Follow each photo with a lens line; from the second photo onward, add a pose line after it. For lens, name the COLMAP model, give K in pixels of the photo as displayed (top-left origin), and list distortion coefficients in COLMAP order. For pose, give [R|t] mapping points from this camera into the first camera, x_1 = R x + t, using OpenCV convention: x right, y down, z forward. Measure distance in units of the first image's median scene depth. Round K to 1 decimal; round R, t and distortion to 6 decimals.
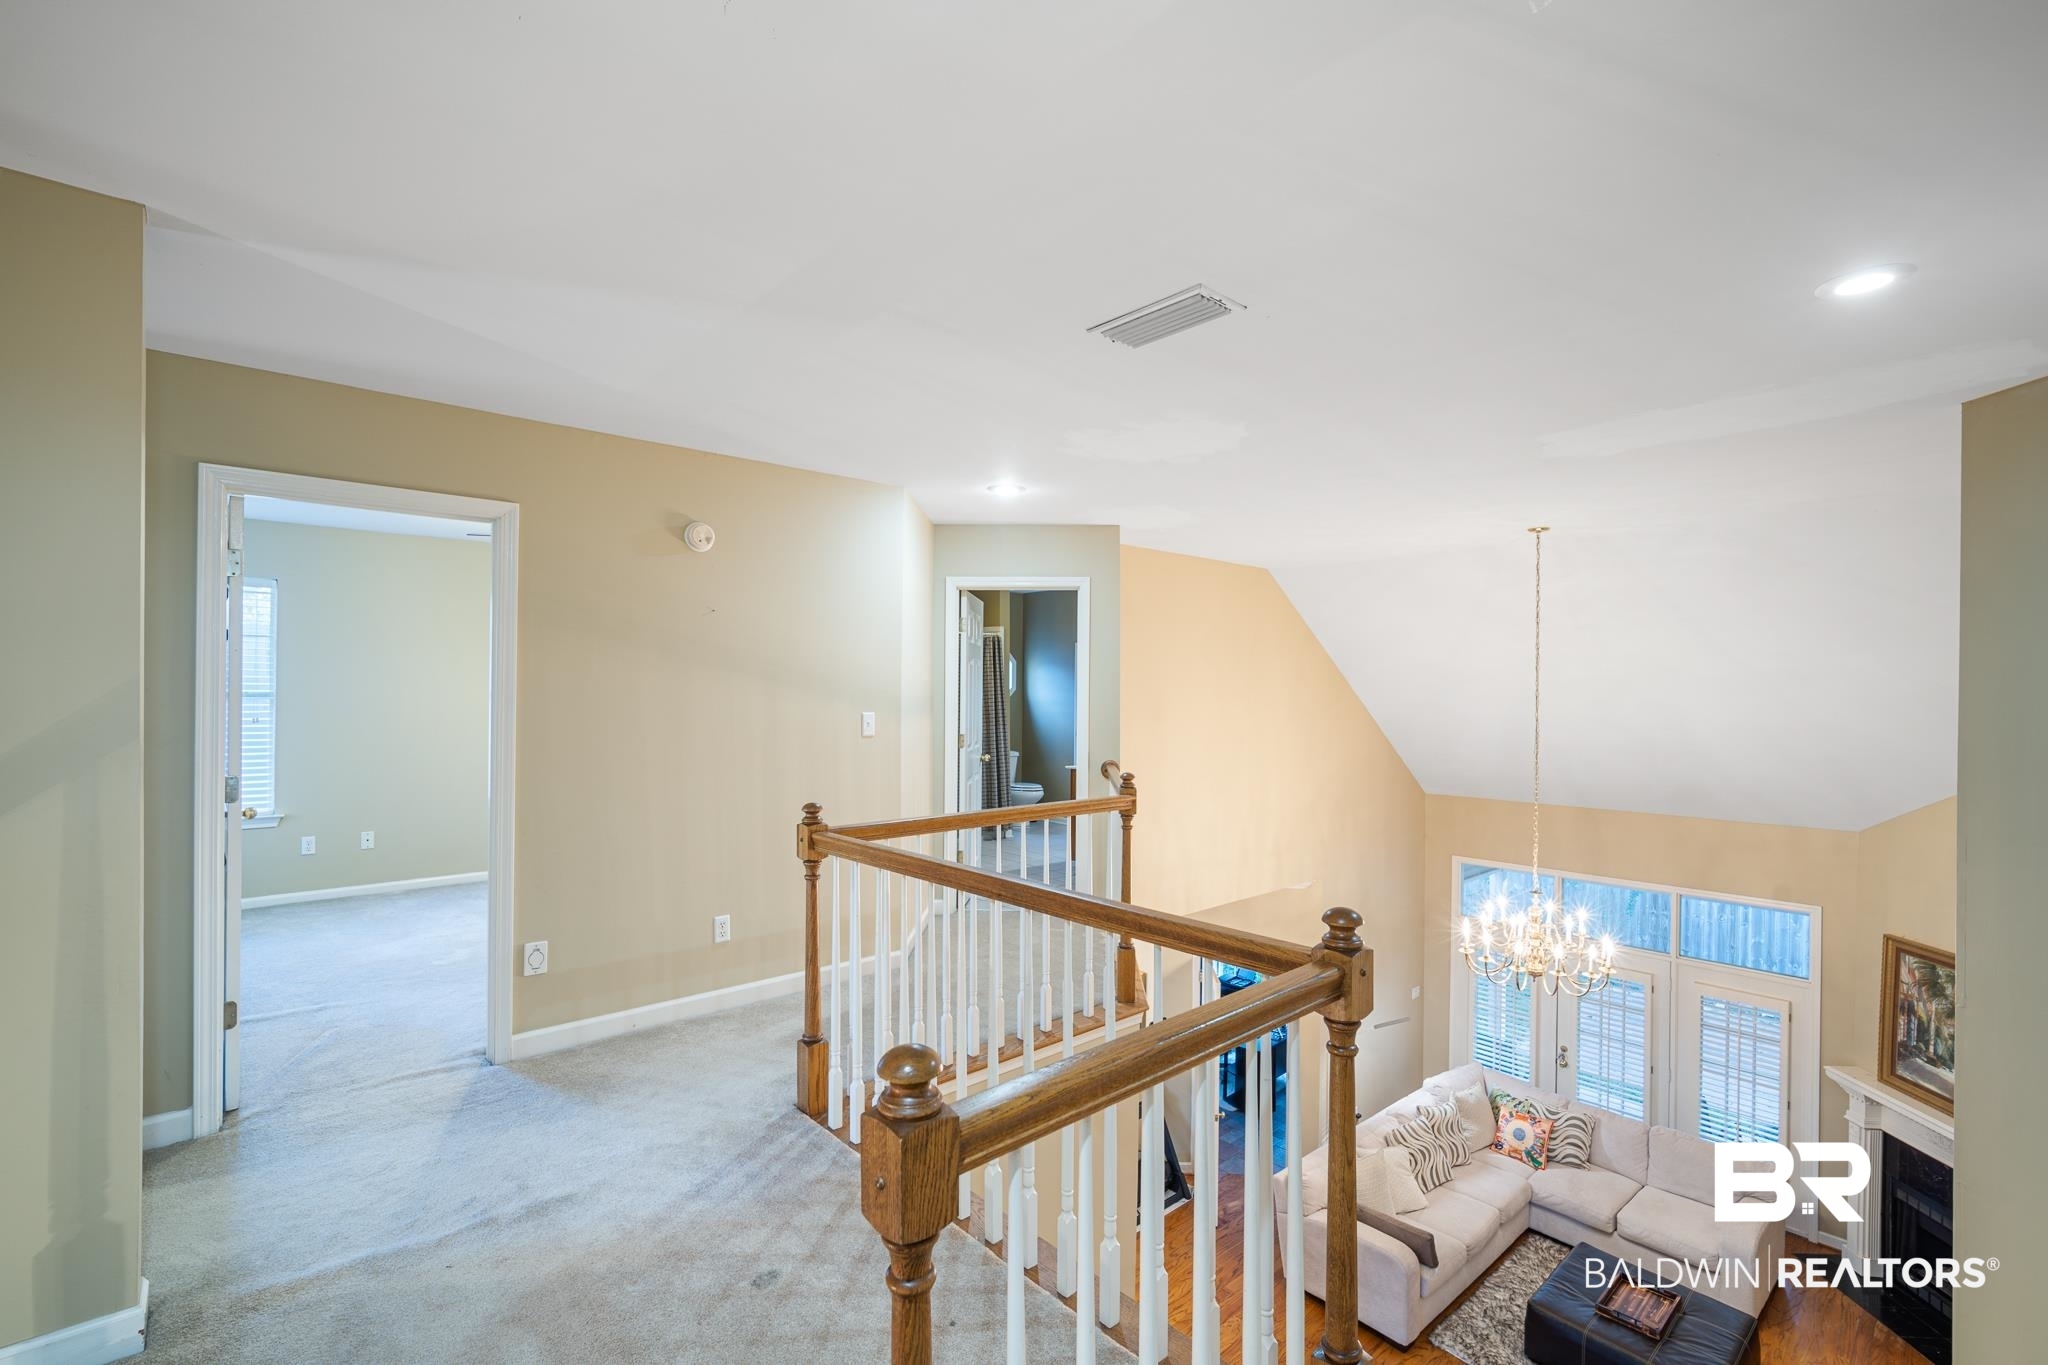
lens RADIAL K [[900.6, 0, 1026.6], [0, 900.6, 680.0], [0, 0, 1]] dist [-0.010085, 0.003693]
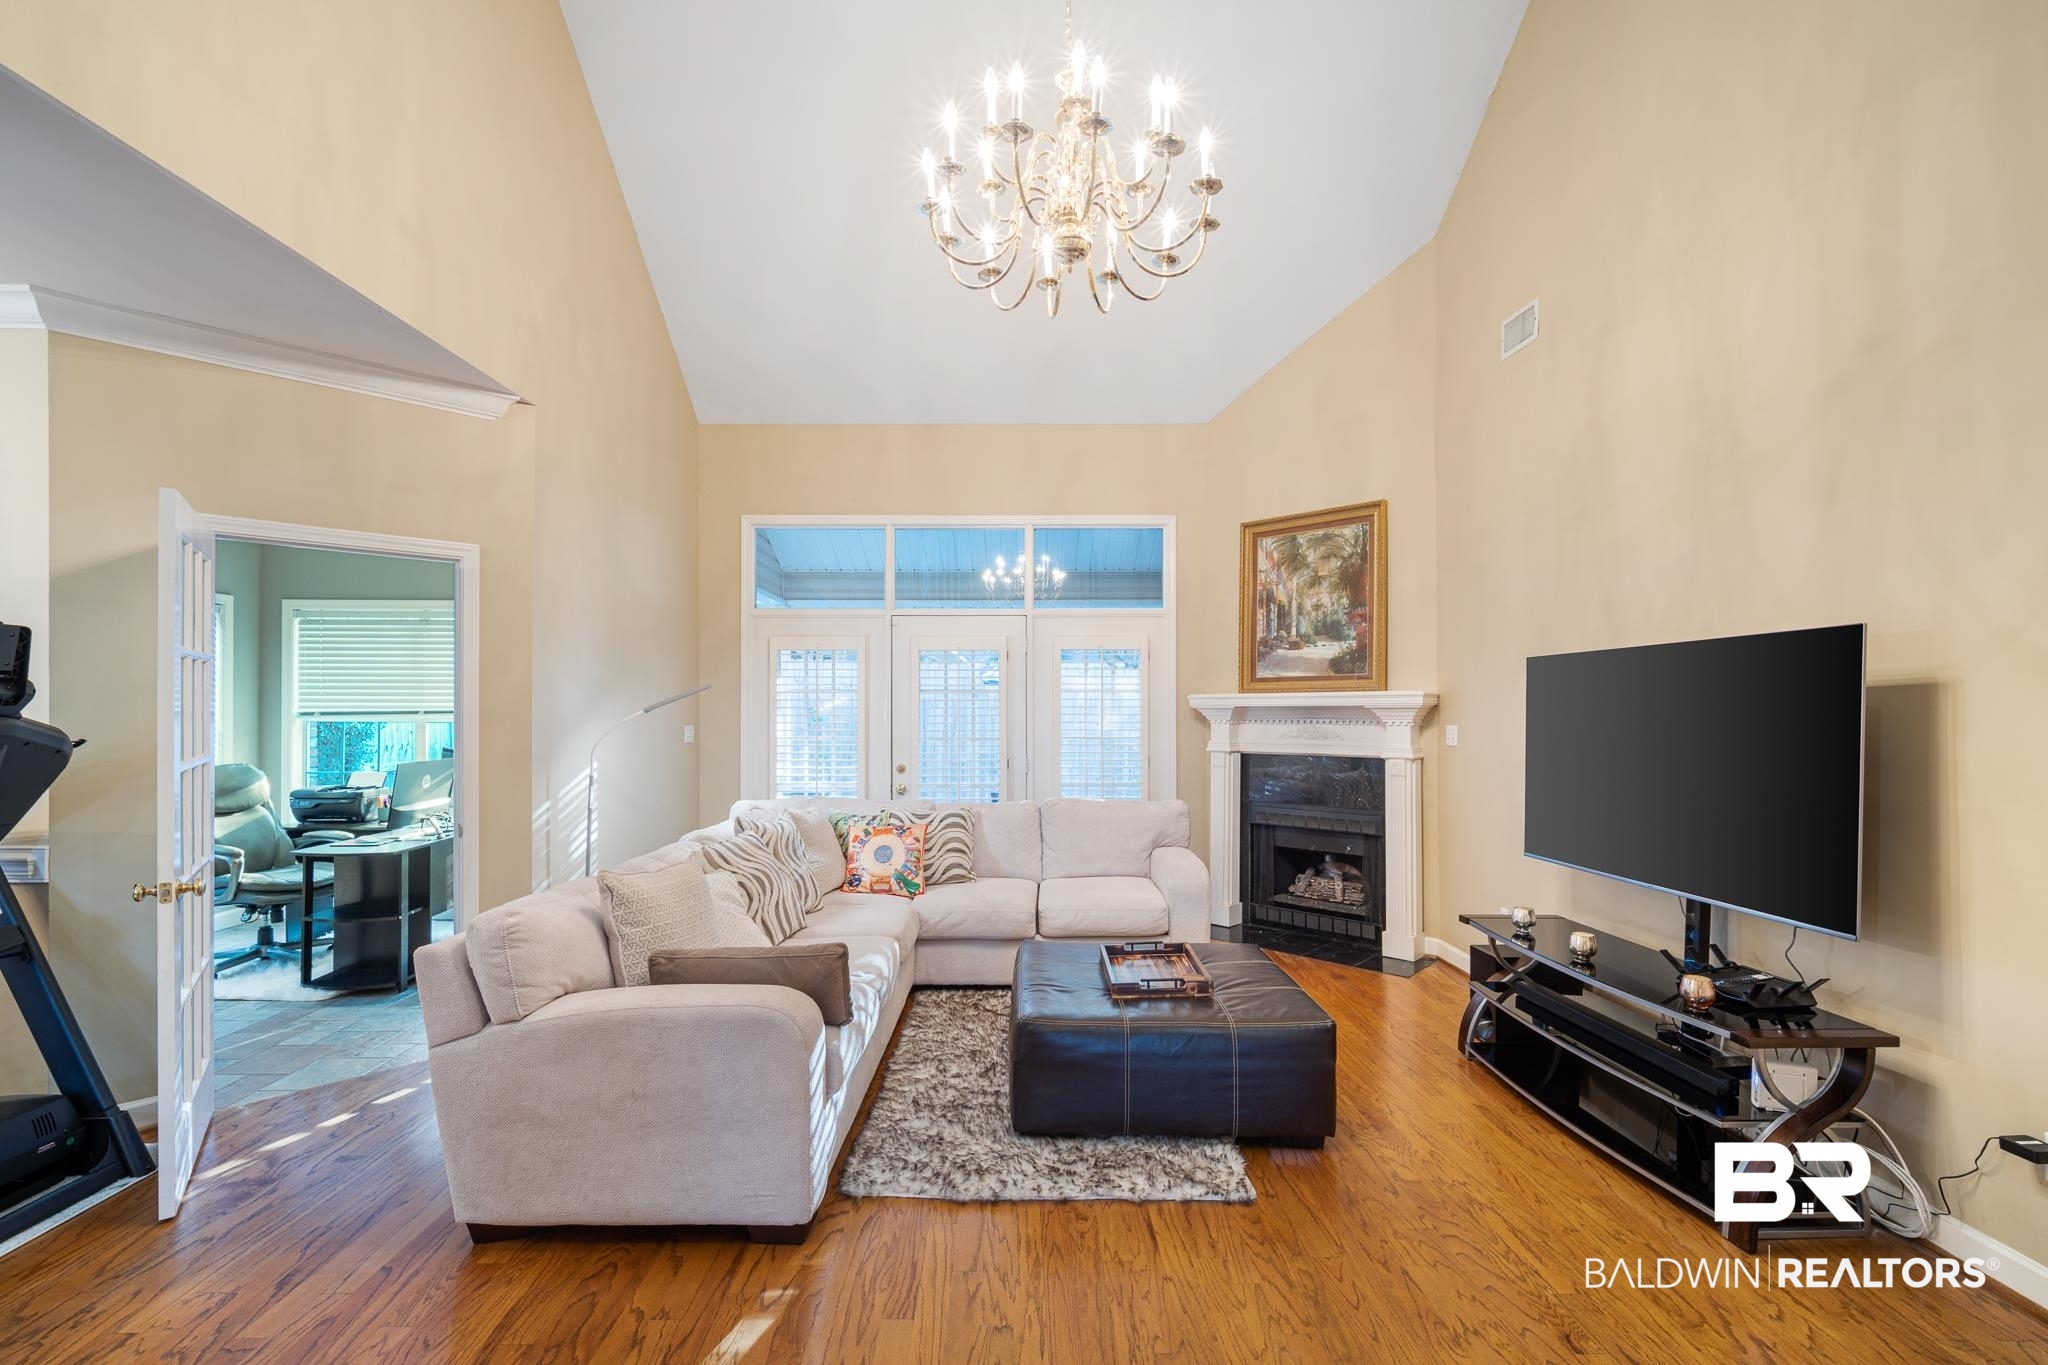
lens RADIAL K [[900.6, 0, 1017.5], [0, 900.6, 706.7], [0, 0, 1]] dist [-0.010085, 0.003693]
pose [[0.662175, -0.010953, 0.749269, 0.165288], [0.005308, 0.999937, 0.009926, 0.445839], [-0.749331, -0.002595, 0.662191, 0.582297]]
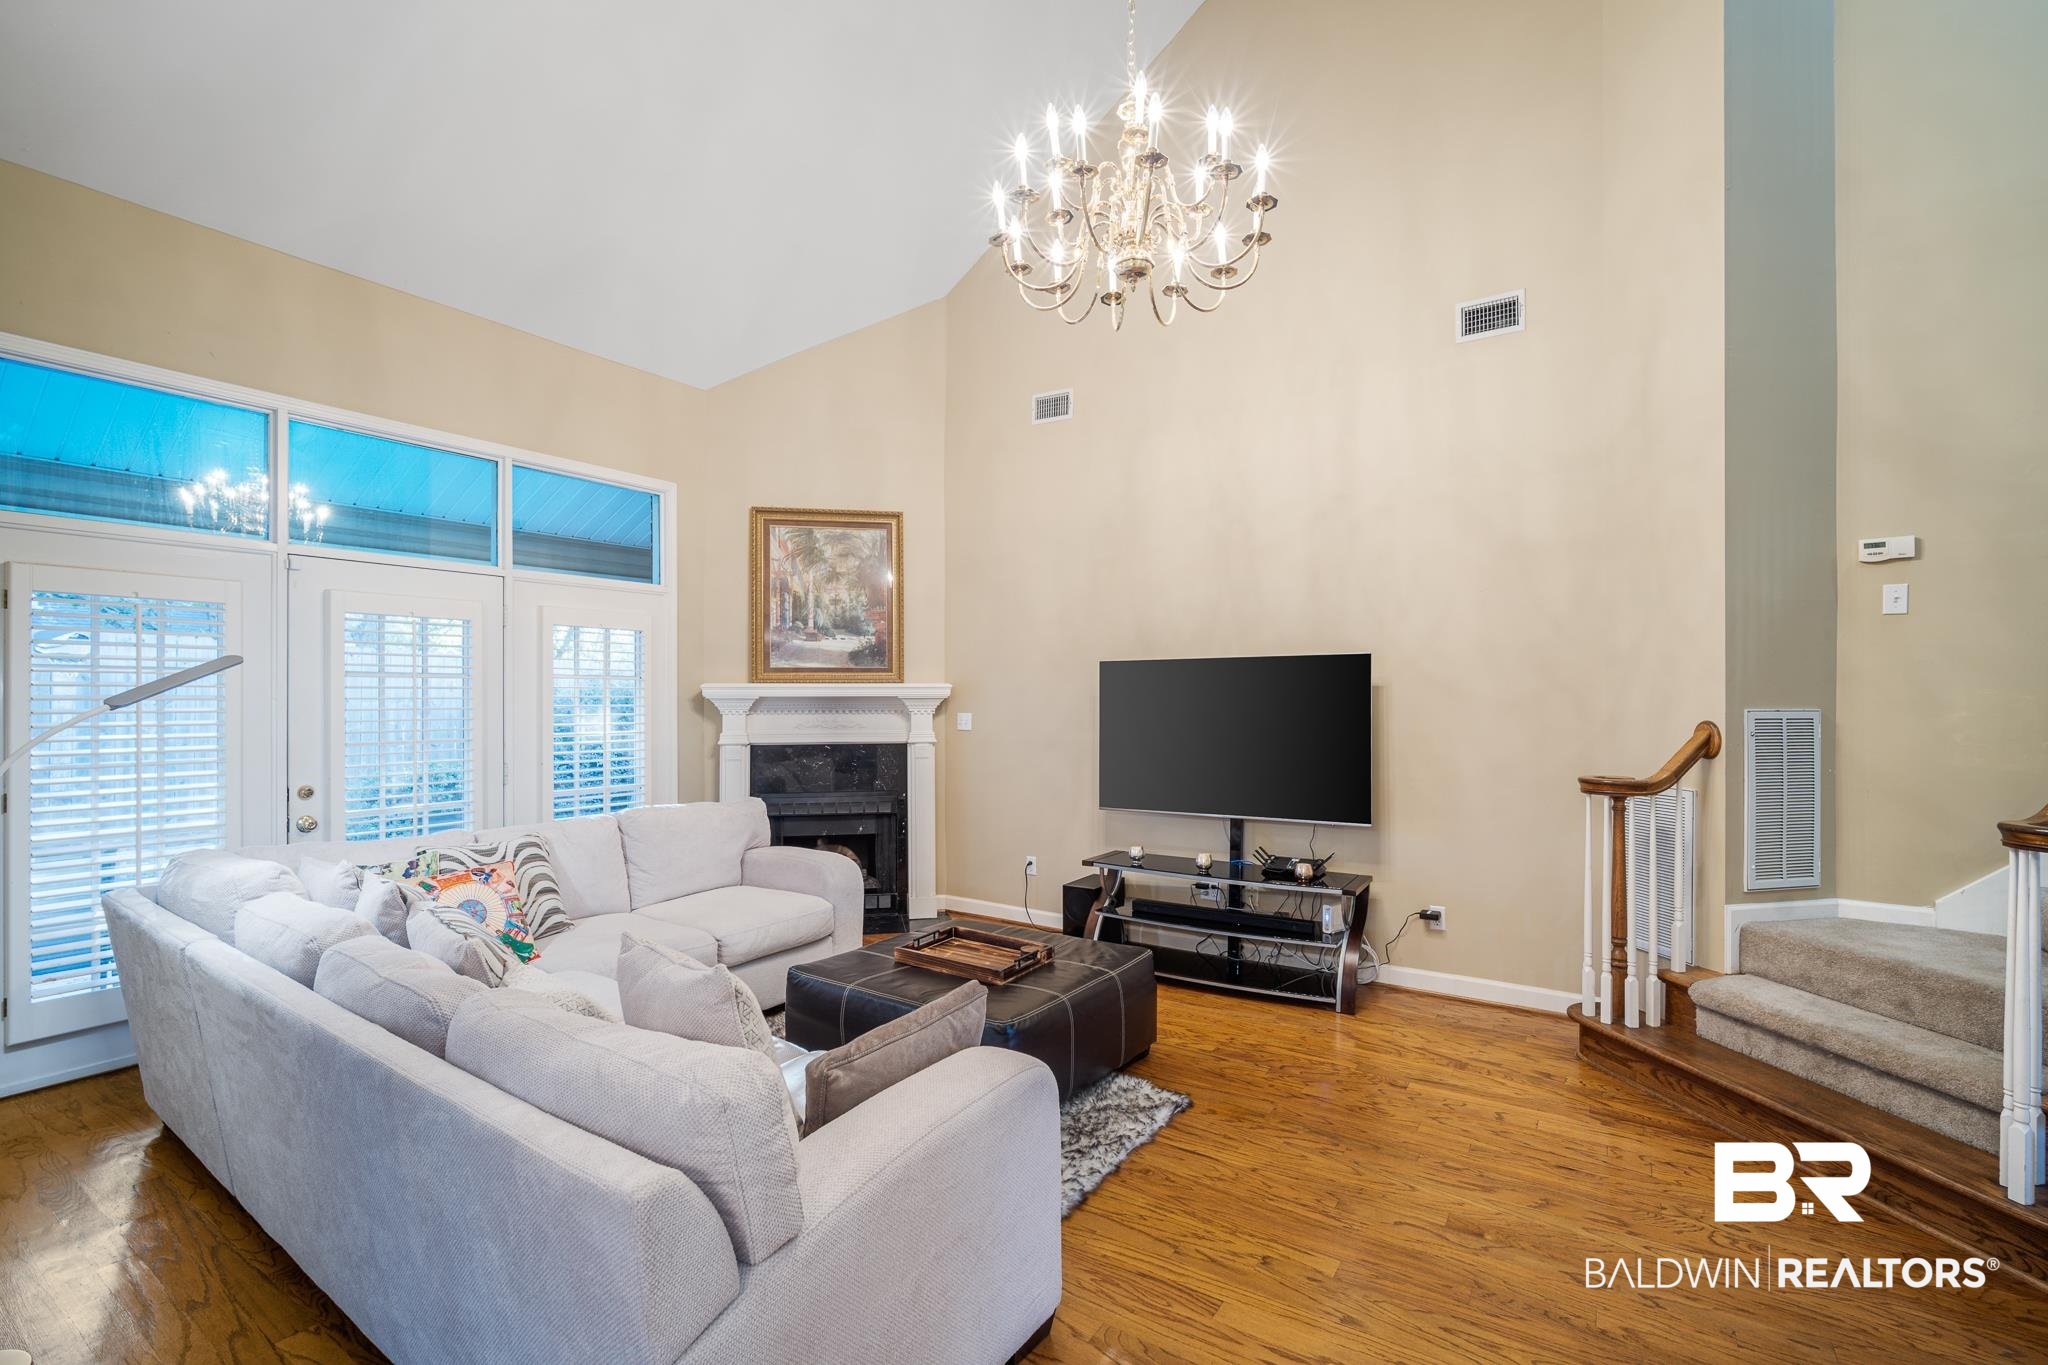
lens RADIAL K [[900.6, 0, 1026.6], [0, 900.6, 693.9], [0, 0, 1]] dist [-0.010085, 0.003693]
pose [[-0.253392, -0.009210, 0.967320, 0.086227], [-0.009120, 0.999933, 0.007131, 0.444567], [-0.967321, -0.007015, -0.253459, 0.954647]]
